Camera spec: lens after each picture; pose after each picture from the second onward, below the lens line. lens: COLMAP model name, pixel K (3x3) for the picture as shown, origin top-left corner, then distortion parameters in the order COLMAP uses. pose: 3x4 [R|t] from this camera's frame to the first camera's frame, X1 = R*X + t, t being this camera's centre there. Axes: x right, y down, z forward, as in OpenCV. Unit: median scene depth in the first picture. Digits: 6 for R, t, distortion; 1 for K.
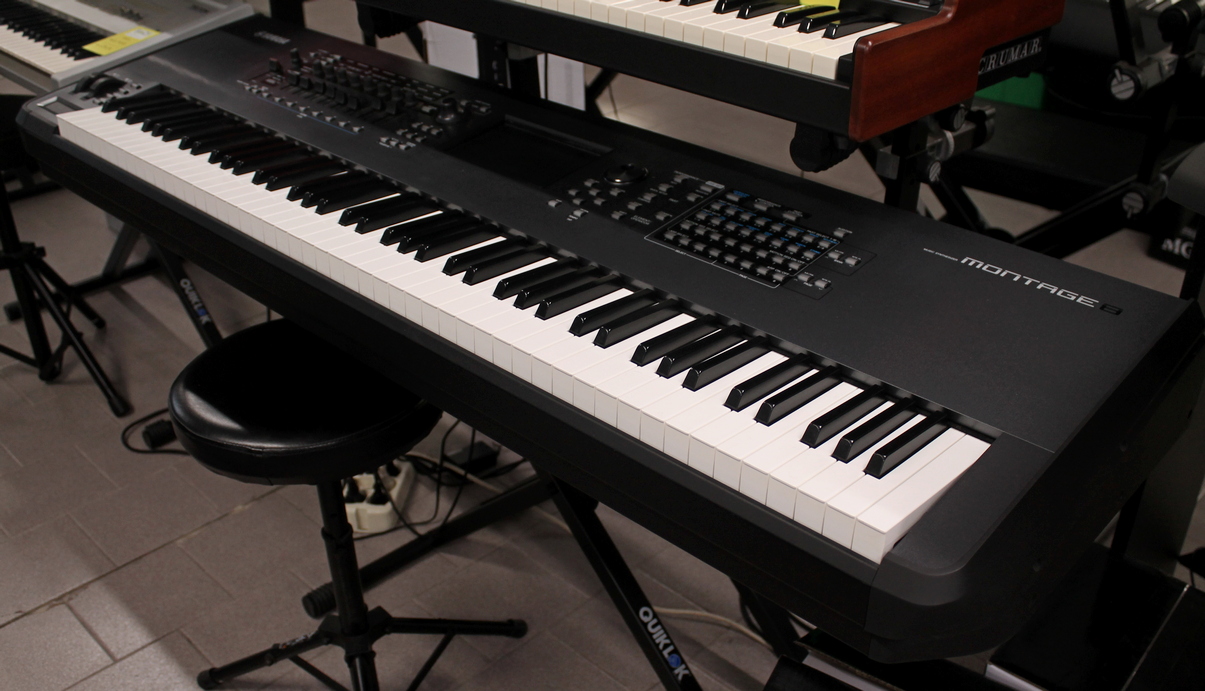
lens RADIAL K [[1145.8, 0, 602.5], [0, 1145.8, 345.5], [0, 0, 1]] dist [0.003701, 0.002132]
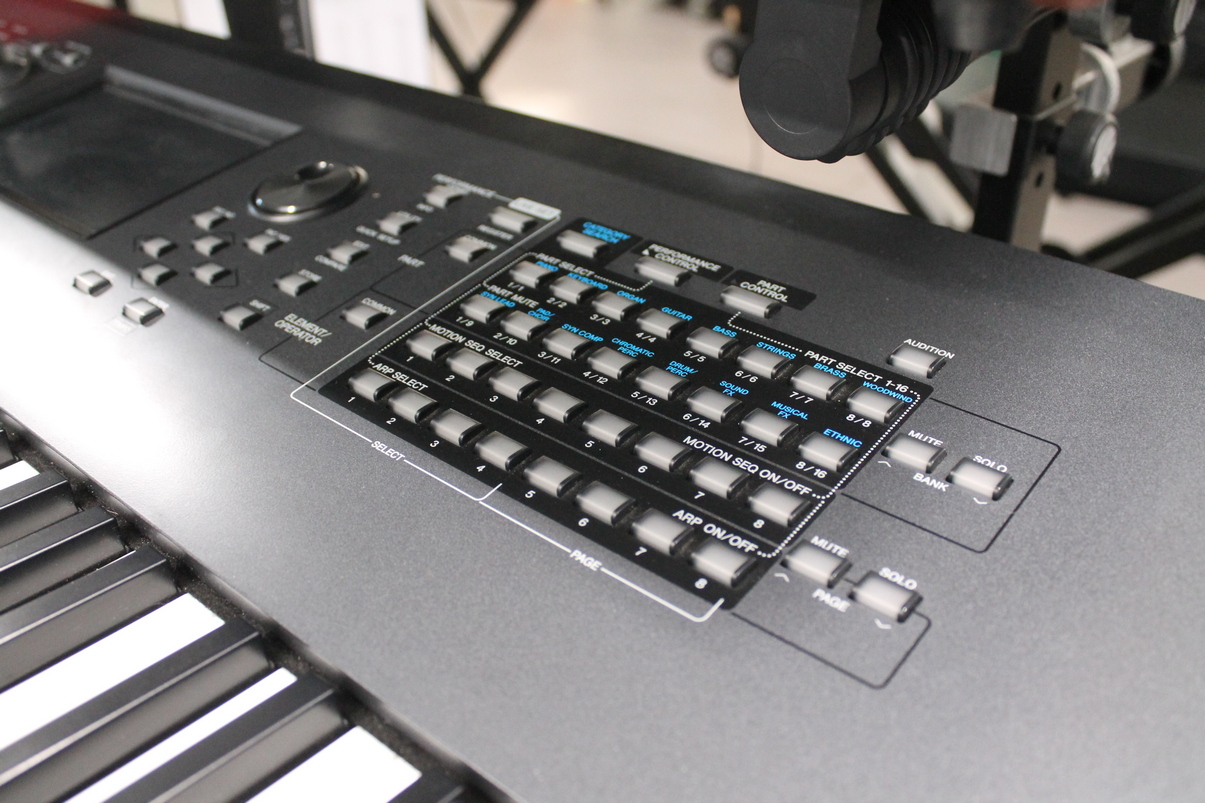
lens RADIAL K [[1108.0, 0, 602.5], [0, 1108.0, 401.5], [0, 0, 1]] dist [-0.111772, 0.207772]
pose [[0.998208, -0.049532, 0.033586, 0.111761], [0.047792, 0.997566, 0.050780, -0.103061], [-0.036019, -0.049084, 0.998145, 0.695570]]
